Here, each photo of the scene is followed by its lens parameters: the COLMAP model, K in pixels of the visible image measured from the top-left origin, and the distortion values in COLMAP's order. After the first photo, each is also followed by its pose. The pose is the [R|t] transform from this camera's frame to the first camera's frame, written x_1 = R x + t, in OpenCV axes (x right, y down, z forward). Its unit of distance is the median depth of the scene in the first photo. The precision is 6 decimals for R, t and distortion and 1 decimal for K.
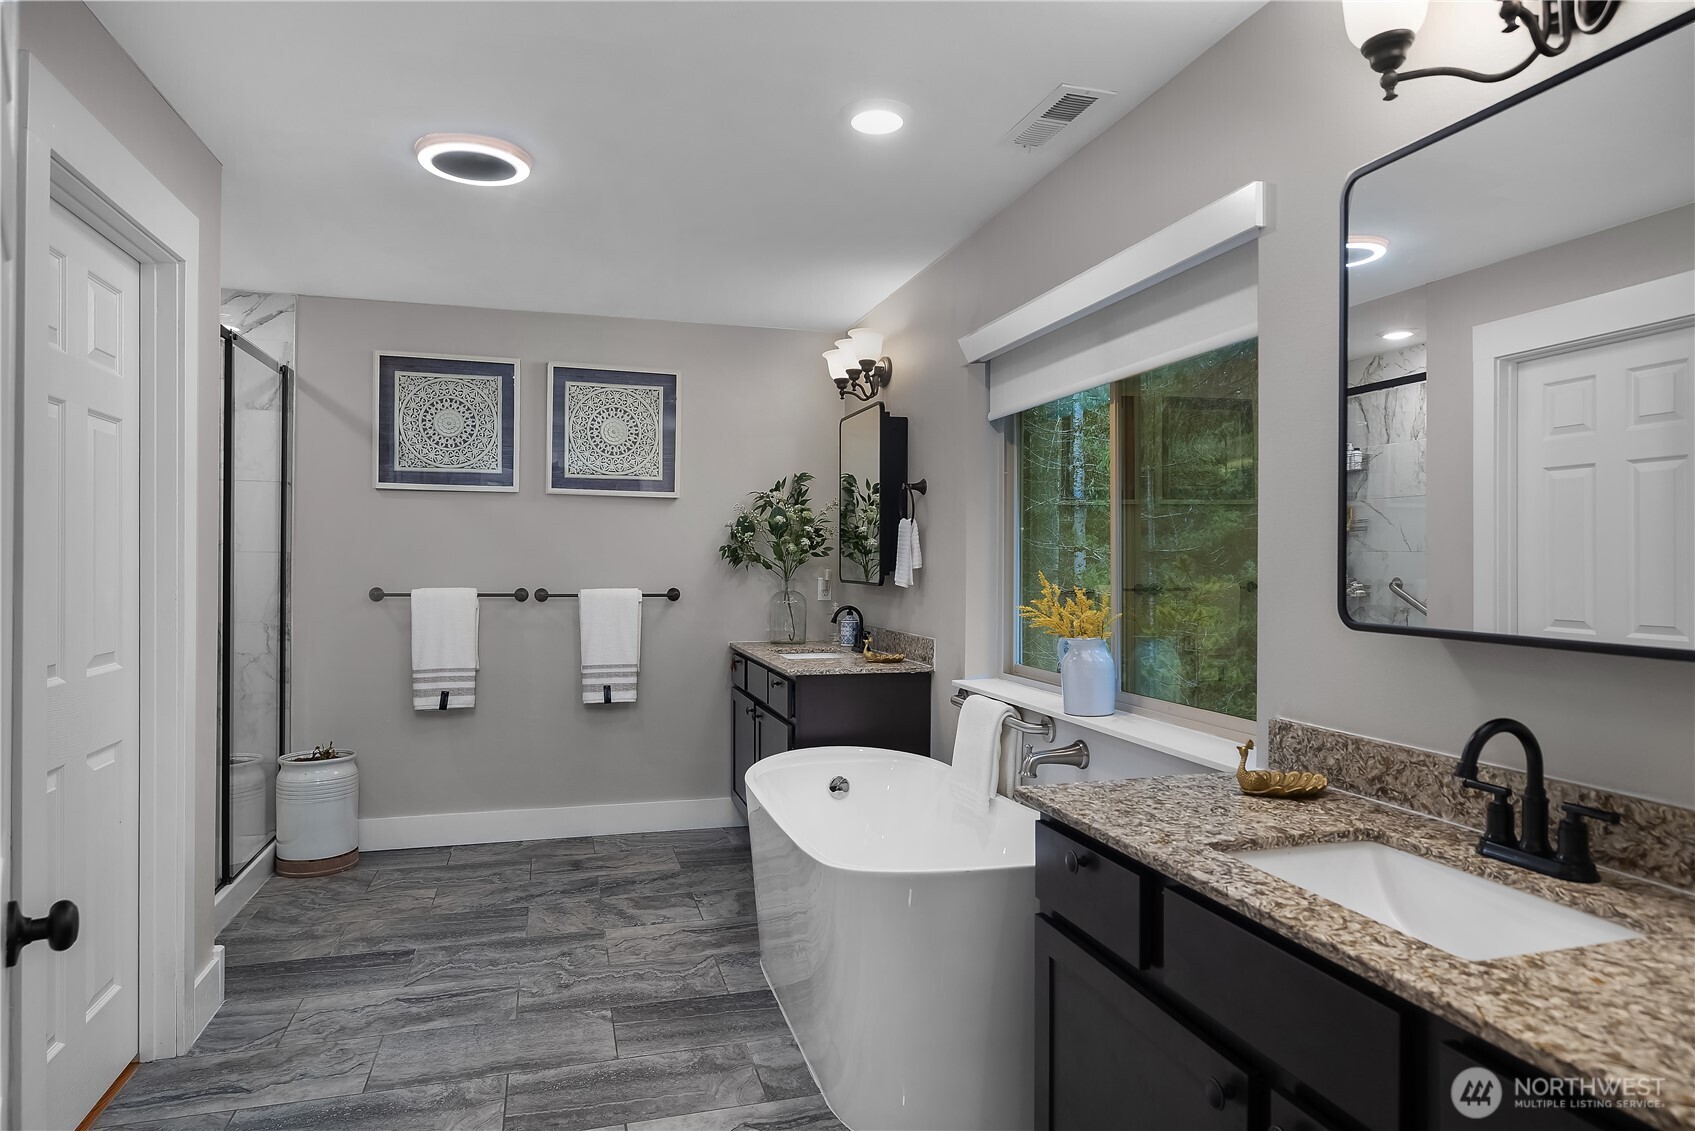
lens RADIAL K [[992.5, 0, 843.0], [0, 992.5, 561.5], [0, 0, 1]] dist [0.001050, 0.000297]
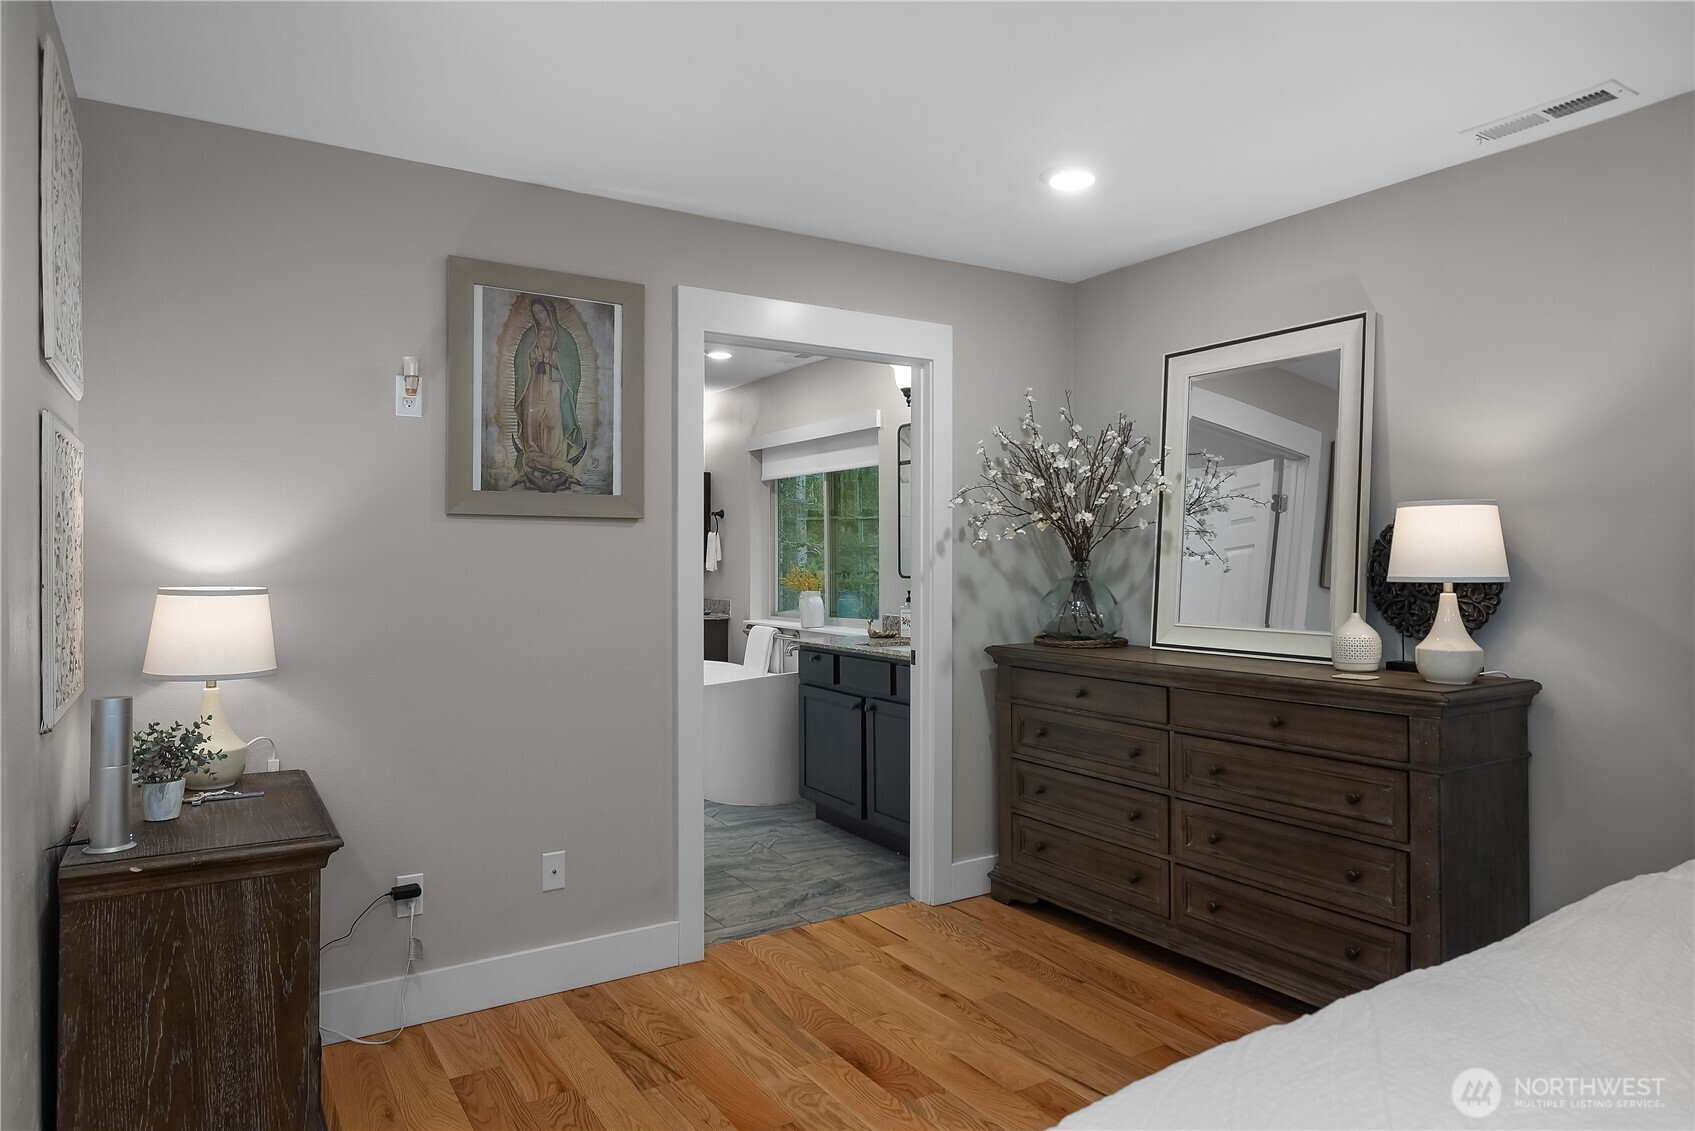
lens RADIAL K [[1022.7, 0, 859.4], [0, 1022.7, 551.0], [0, 0, 1]] dist [-0.000842, -0.001020]
pose [[0.957433, -0.005108, 0.288611, -0.191545], [0.006515, 0.999971, -0.003917, -0.000993], [-0.288583, 0.005631, 0.957438, -0.736397]]
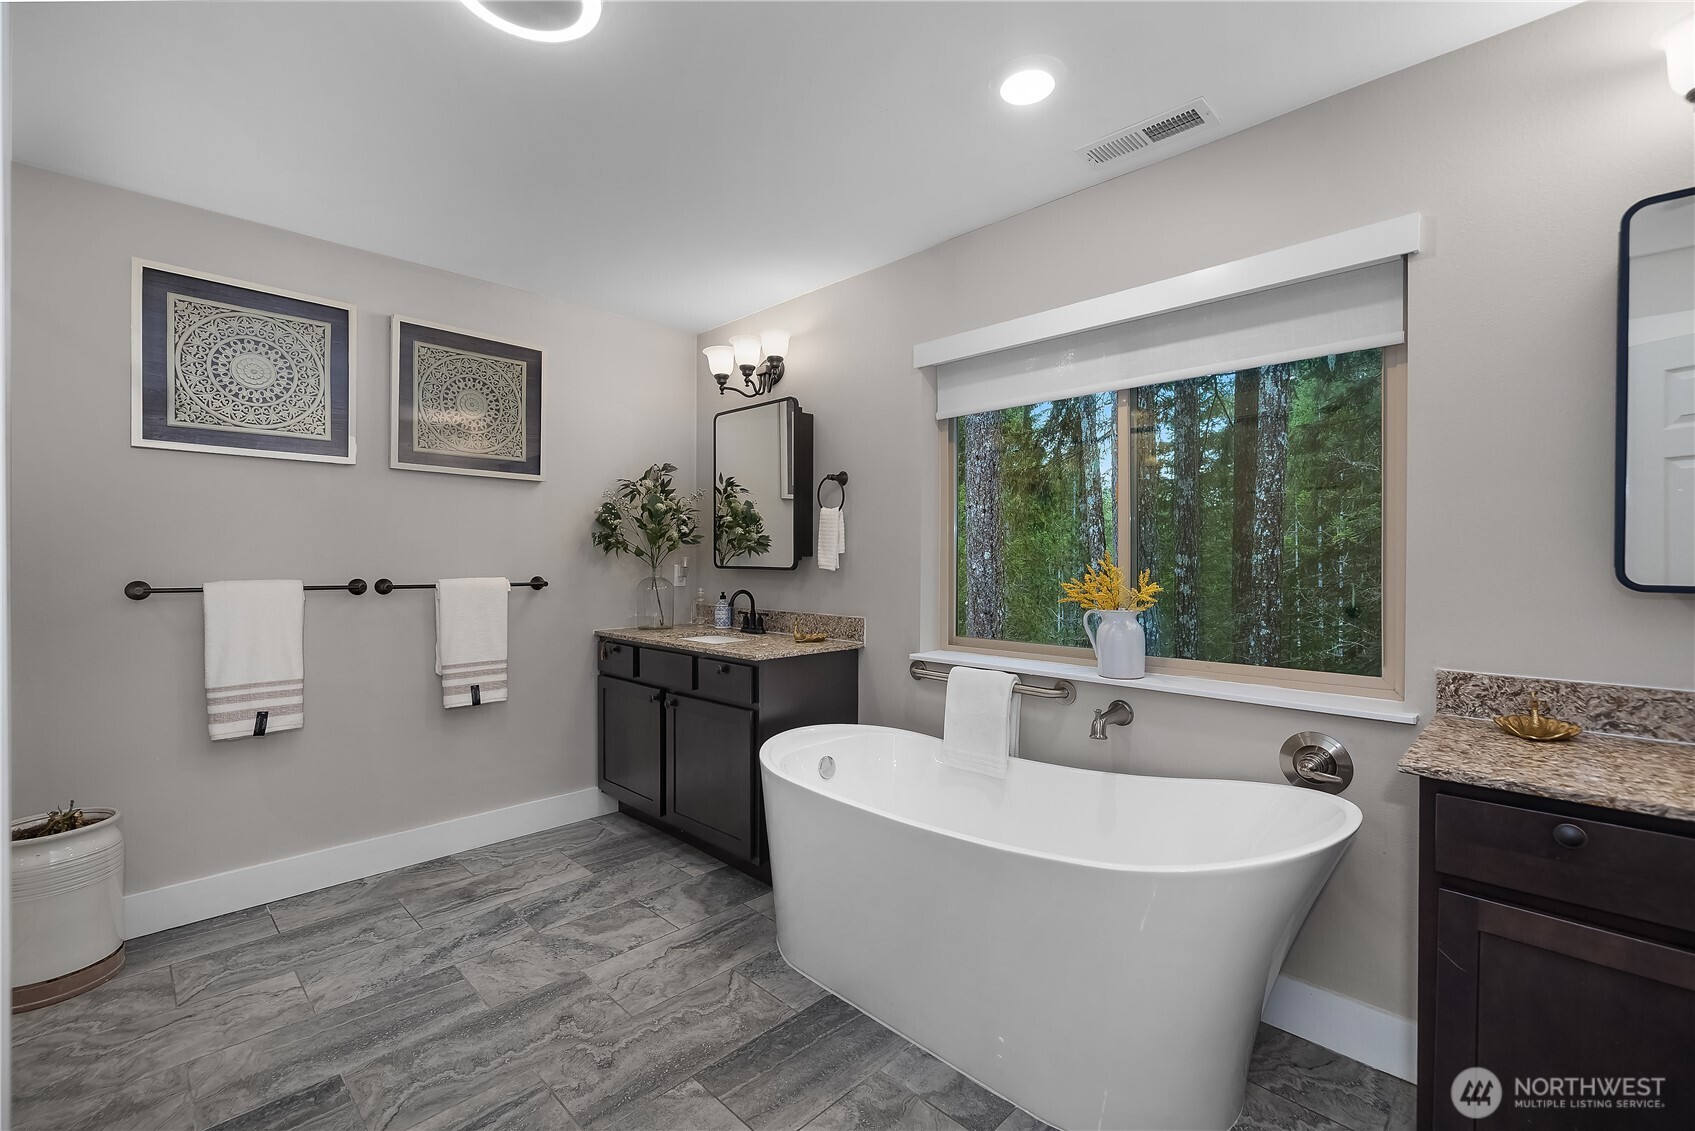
lens RADIAL K [[730.2, 0, 842.0], [0, 730.2, 562.4], [0, 0, 1]] dist [0.003623, -0.000488]
pose [[0.873297, -0.006397, 0.487146, -0.285731], [0.002996, 0.999965, 0.007760, 0.009822], [-0.487178, -0.005317, 0.873286, 0.275925]]
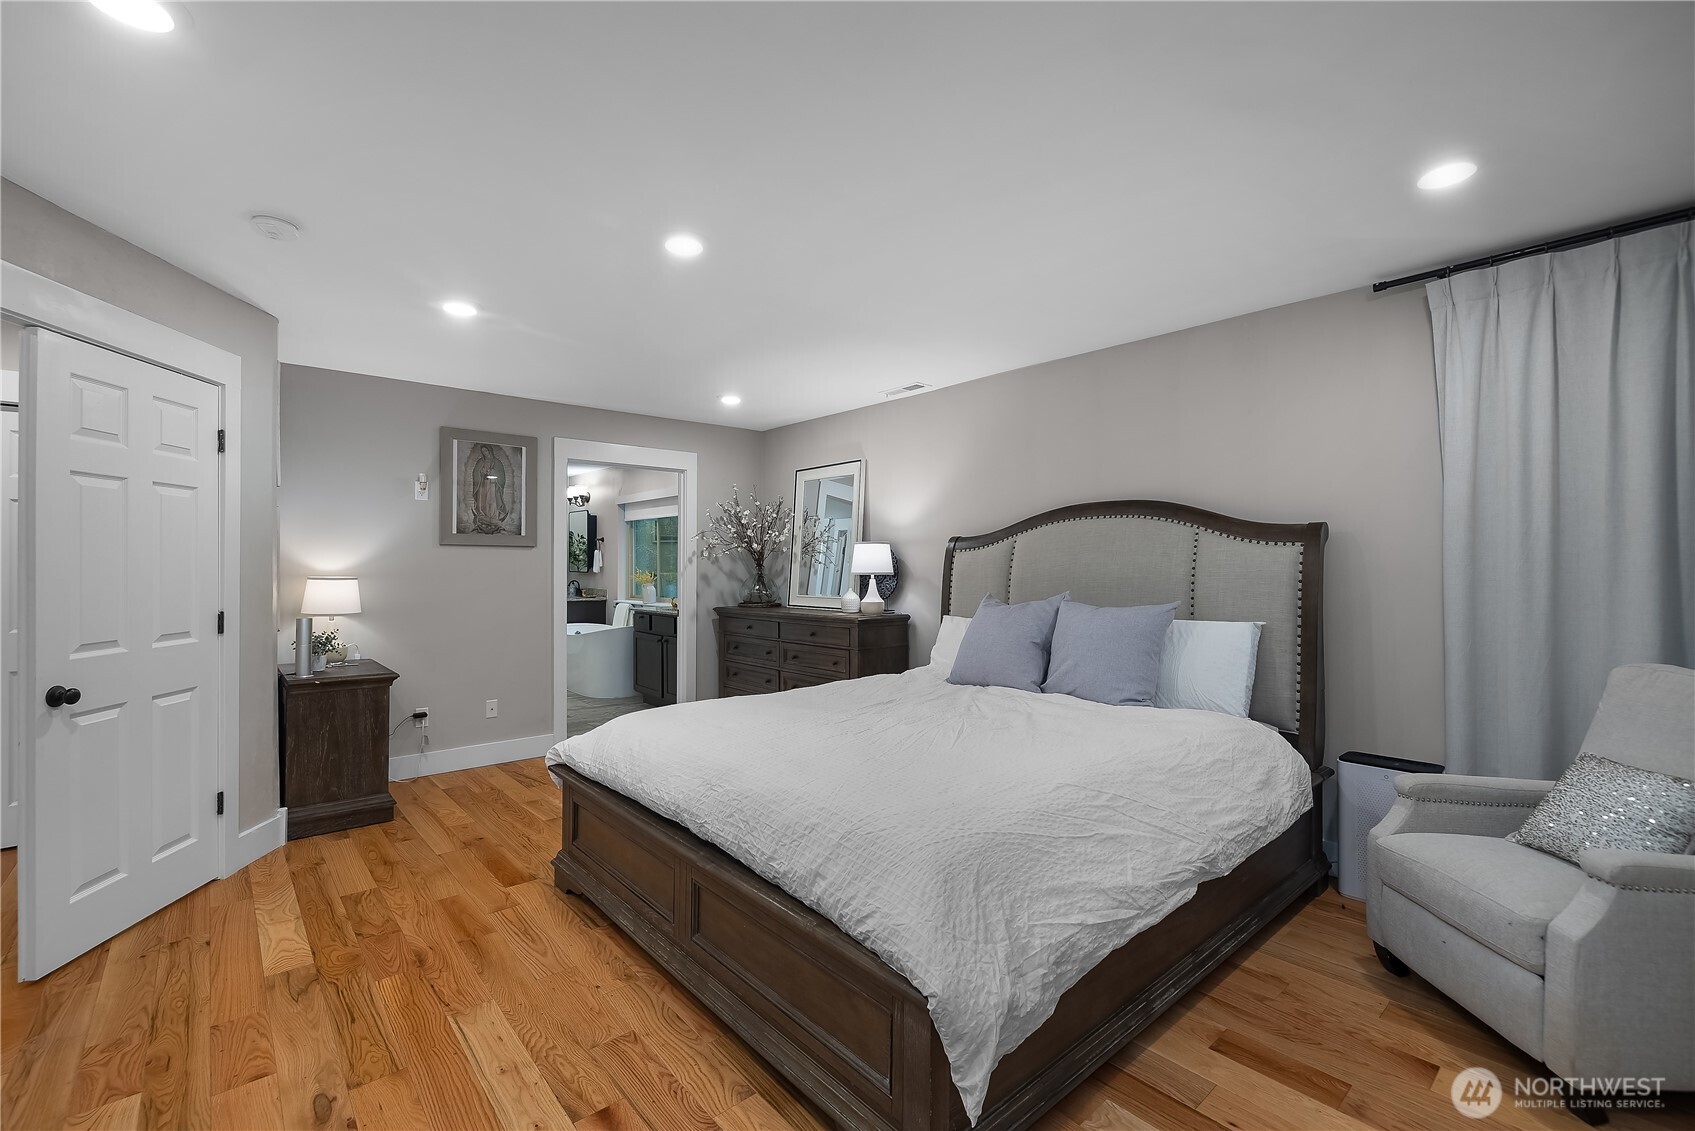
lens RADIAL K [[730.2, 0, 842.0], [0, 730.2, 562.4], [0, 0, 1]] dist [0.003623, -0.000488]
pose [[0.910087, -0.004007, 0.414397, -0.165442], [0.004942, 0.999987, -0.001185, 0.000561], [-0.414387, 0.003127, 0.910095, -1.228997]]
